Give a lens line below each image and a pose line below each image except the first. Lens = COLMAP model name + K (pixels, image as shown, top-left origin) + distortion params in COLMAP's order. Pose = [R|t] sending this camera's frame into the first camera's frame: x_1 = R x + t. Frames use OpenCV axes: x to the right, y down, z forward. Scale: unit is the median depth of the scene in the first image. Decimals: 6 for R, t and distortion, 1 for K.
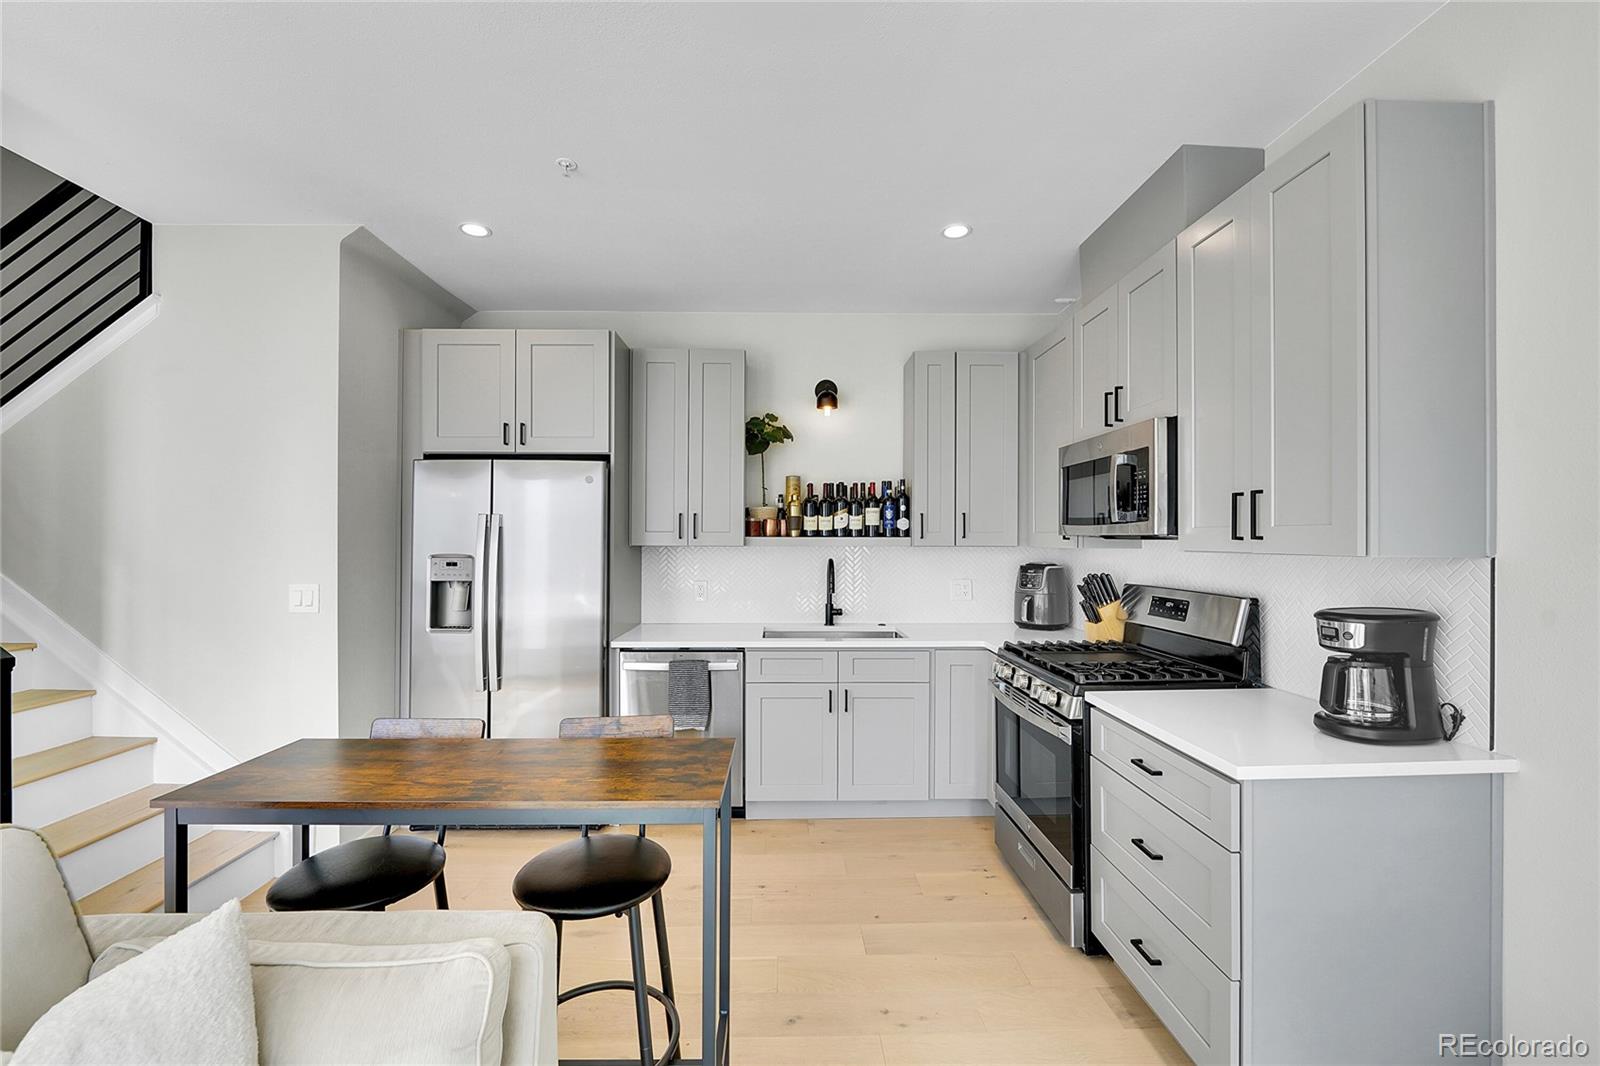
lens RADIAL K [[633.4, 0, 762.2], [0, 633.4, 537.6], [0, 0, 1]] dist [-0.013396, -0.000086]
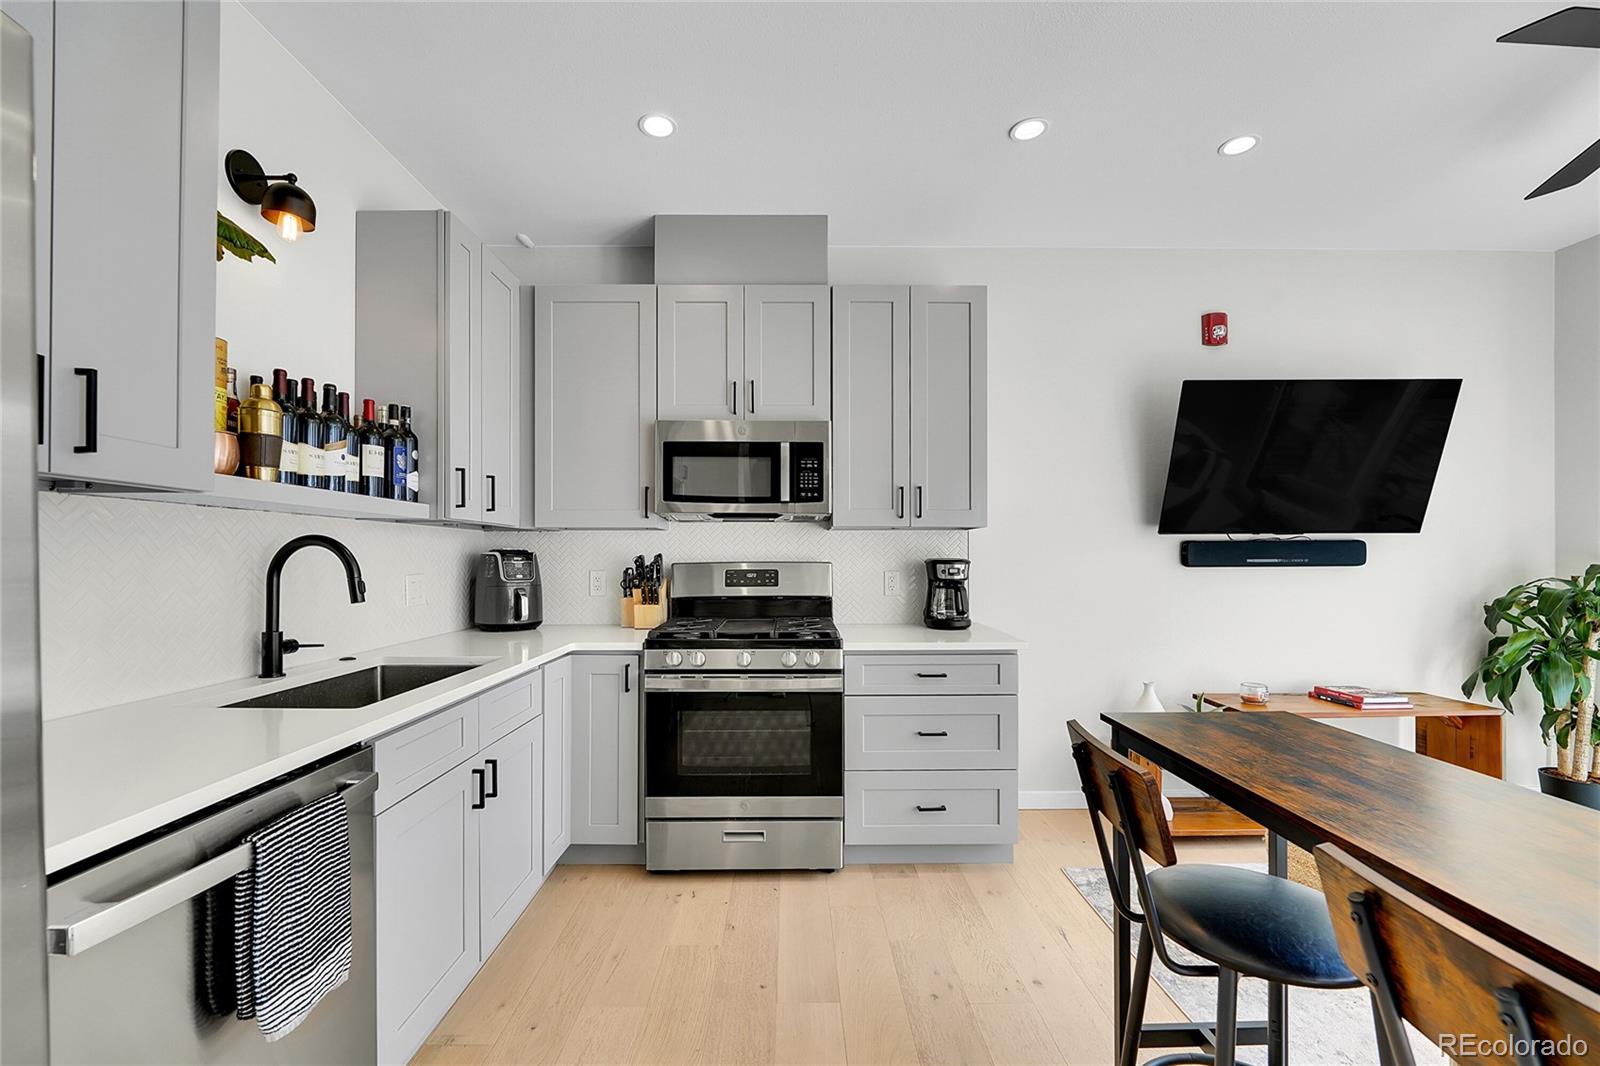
lens RADIAL K [[674.0, 0, 807.0], [0, 674.0, 556.6], [0, 0, 1]] dist [0.002011, -0.010414]
pose [[-0.026342, 0.002564, 0.999650, -0.718228], [-0.002704, 0.999993, -0.002636, 0.086067], [-0.999649, -0.002772, -0.026335, 1.078732]]
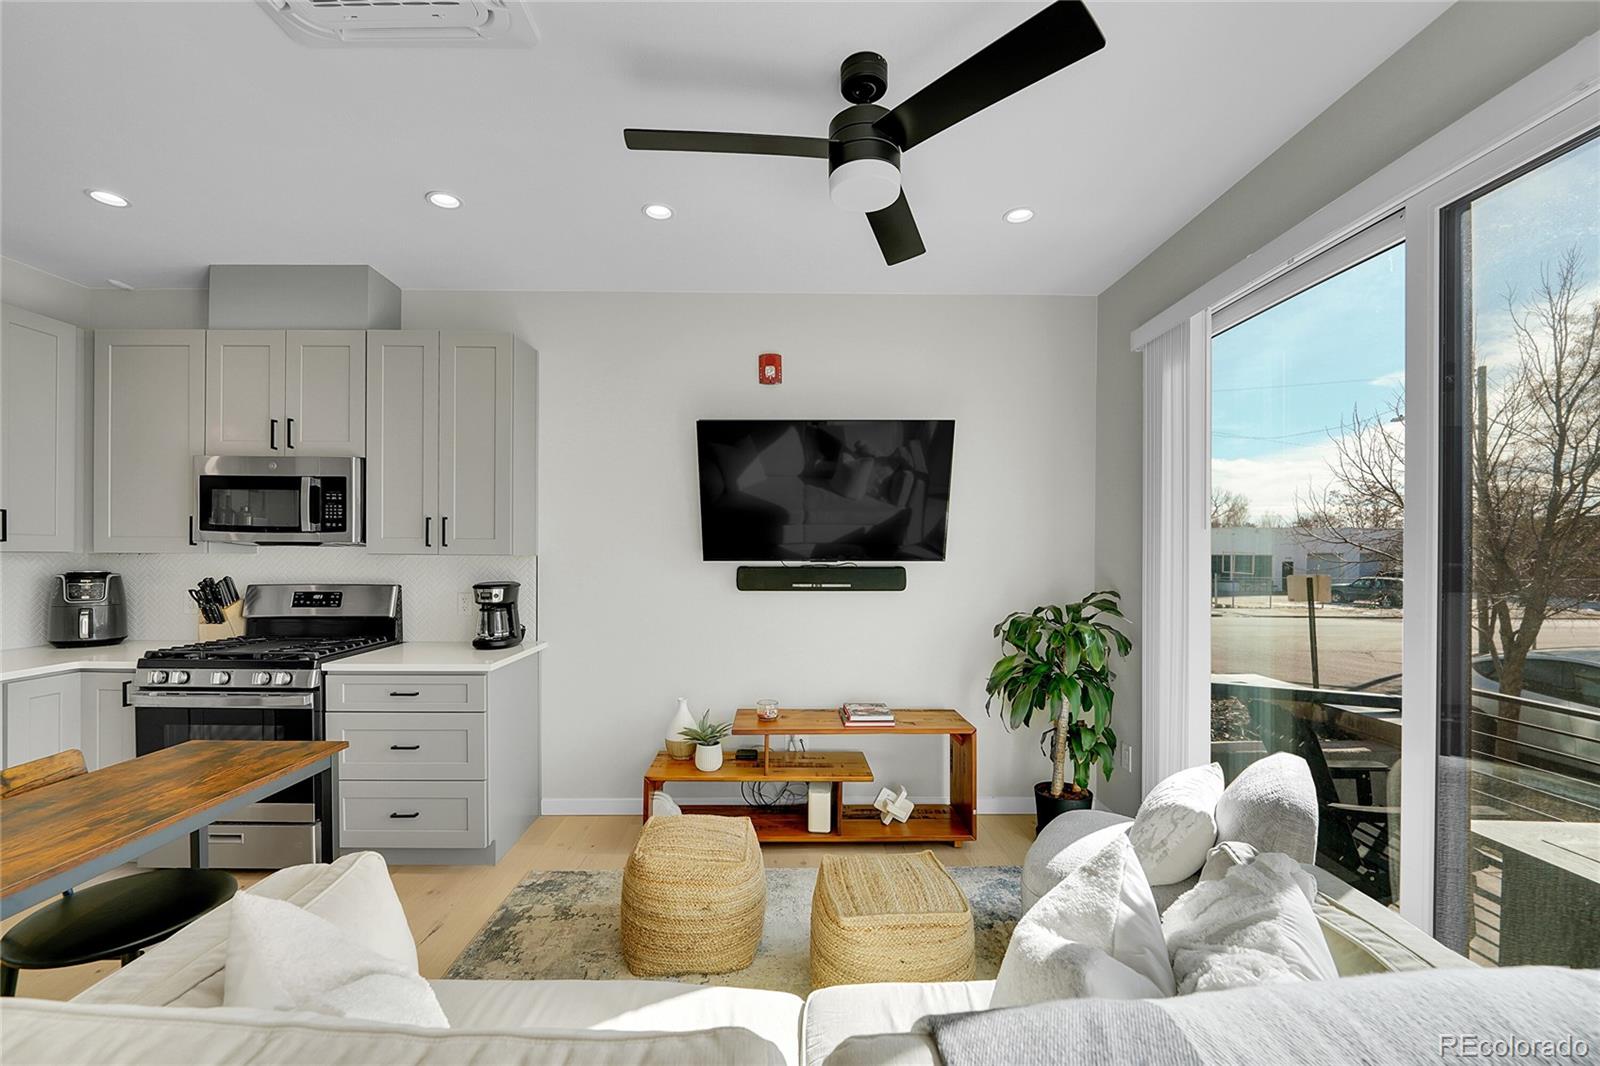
lens RADIAL K [[674.0, 0, 807.0], [0, 674.0, 556.6], [0, 0, 1]] dist [0.002011, -0.010414]
pose [[-0.029091, -0.001203, 0.999576, -0.858901], [-0.009068, 0.999958, 0.000940, 0.016940], [-0.999536, -0.009037, -0.029101, 0.061608]]
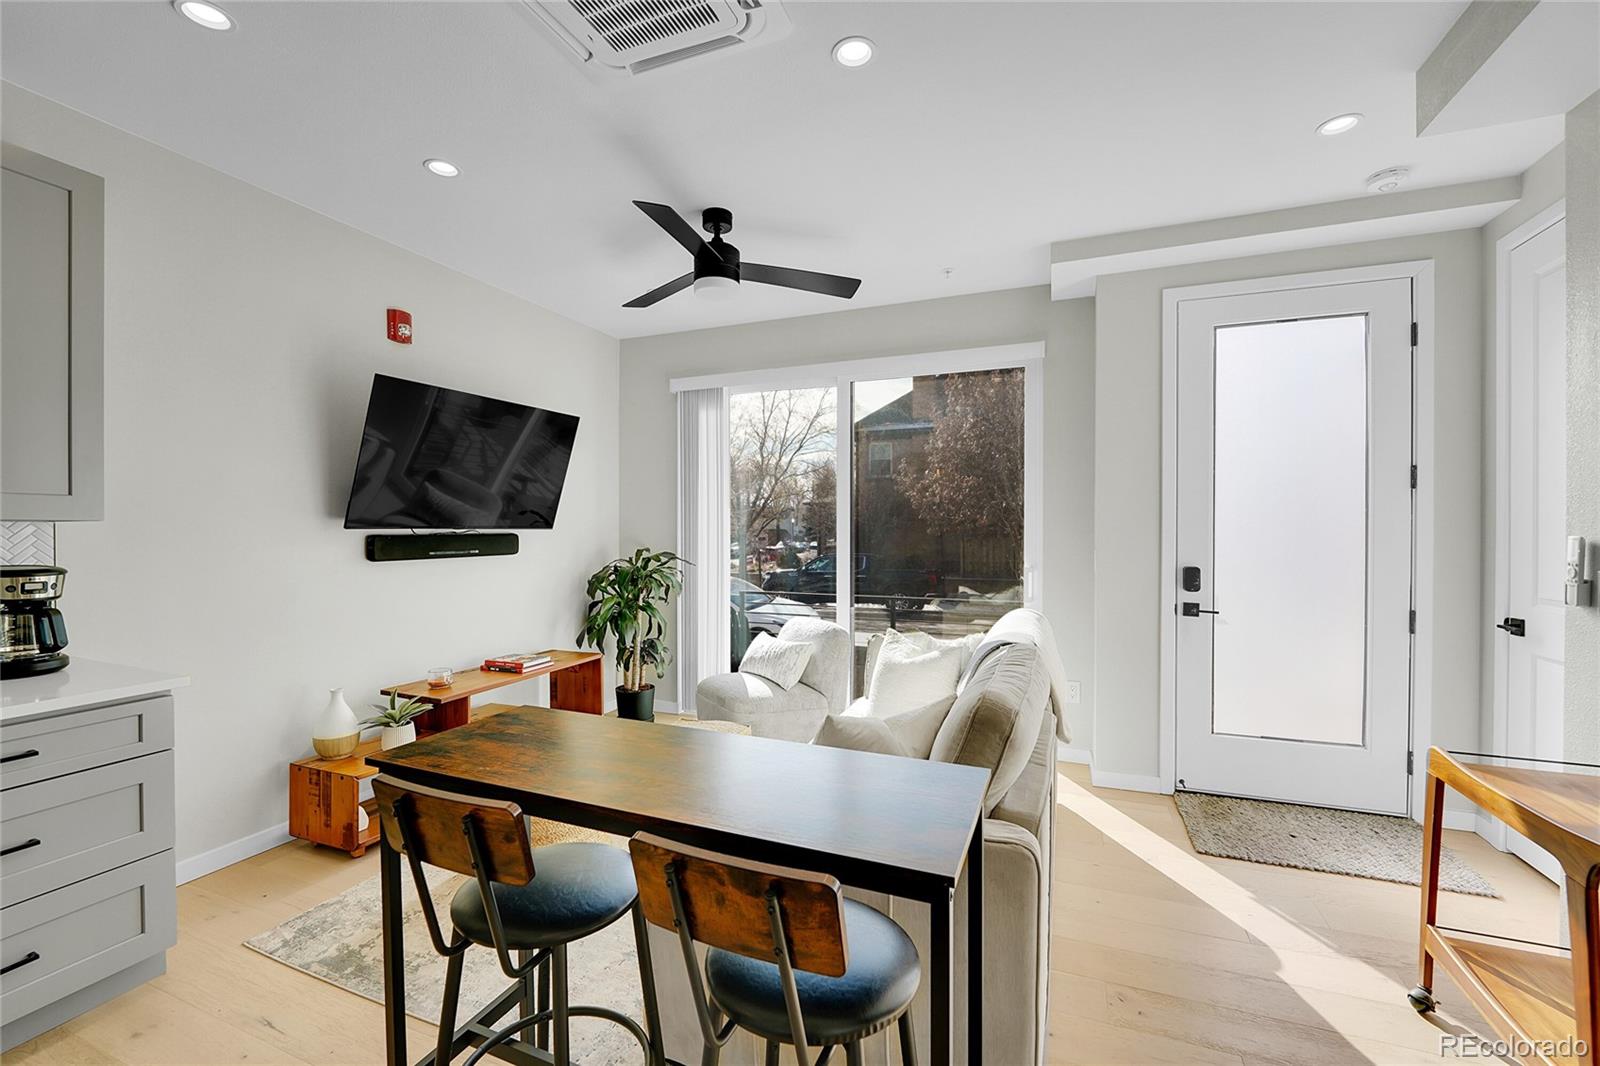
lens RADIAL K [[644.4, 0, 794.6], [0, 644.4, 534.4], [0, 0, 1]] dist [-0.013455, 0.000314]
pose [[-0.930049, -0.004865, 0.367403, -0.609472], [-0.003362, 0.999983, 0.004731, 0.032869], [-0.367419, 0.003165, -0.930050, 1.156926]]
